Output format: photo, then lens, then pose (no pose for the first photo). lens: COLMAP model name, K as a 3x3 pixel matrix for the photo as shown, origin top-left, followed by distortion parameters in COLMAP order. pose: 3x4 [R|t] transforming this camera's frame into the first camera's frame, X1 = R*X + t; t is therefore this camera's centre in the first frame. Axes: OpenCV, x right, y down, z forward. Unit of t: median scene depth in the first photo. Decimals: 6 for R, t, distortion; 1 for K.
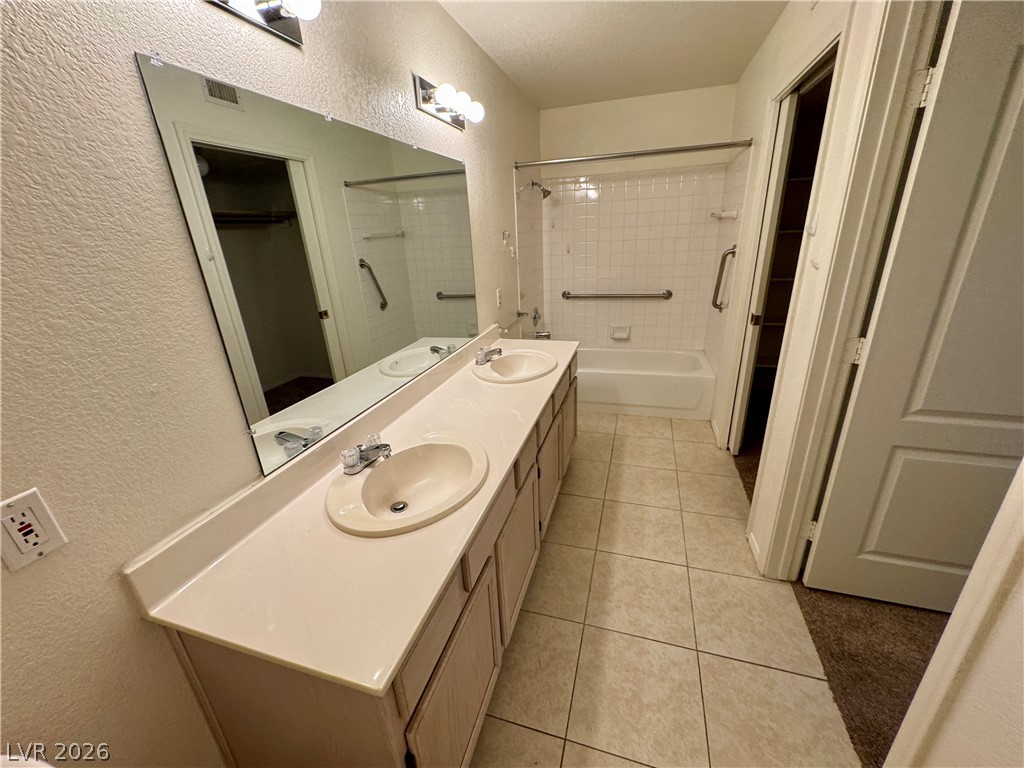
lens RADIAL K [[408.4, 0, 512.0], [0, 408.4, 384.0], [0, 0, 1]] dist [-0.004085, -0.000221]
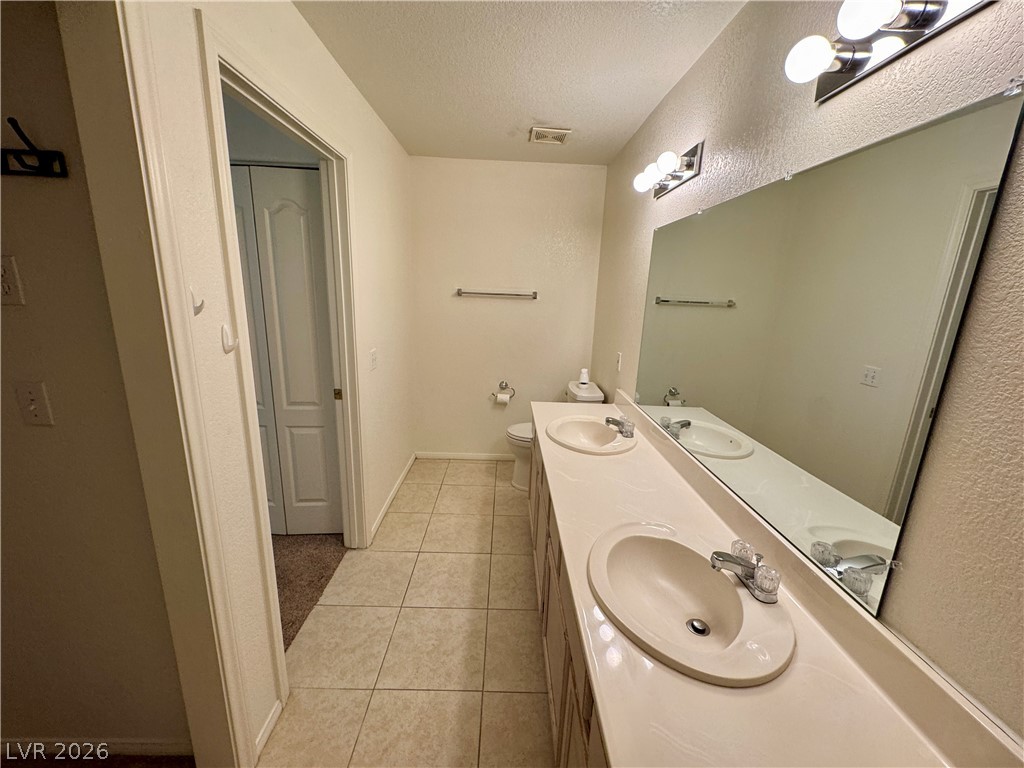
lens RADIAL K [[408.4, 0, 512.0], [0, 408.4, 384.0], [0, 0, 1]] dist [-0.004085, -0.000221]
pose [[-0.950925, 0.084063, -0.297784, 0.395543], [-0.099205, 0.828754, 0.550749, -0.610612], [0.293087, 0.553263, -0.779744, 1.531104]]
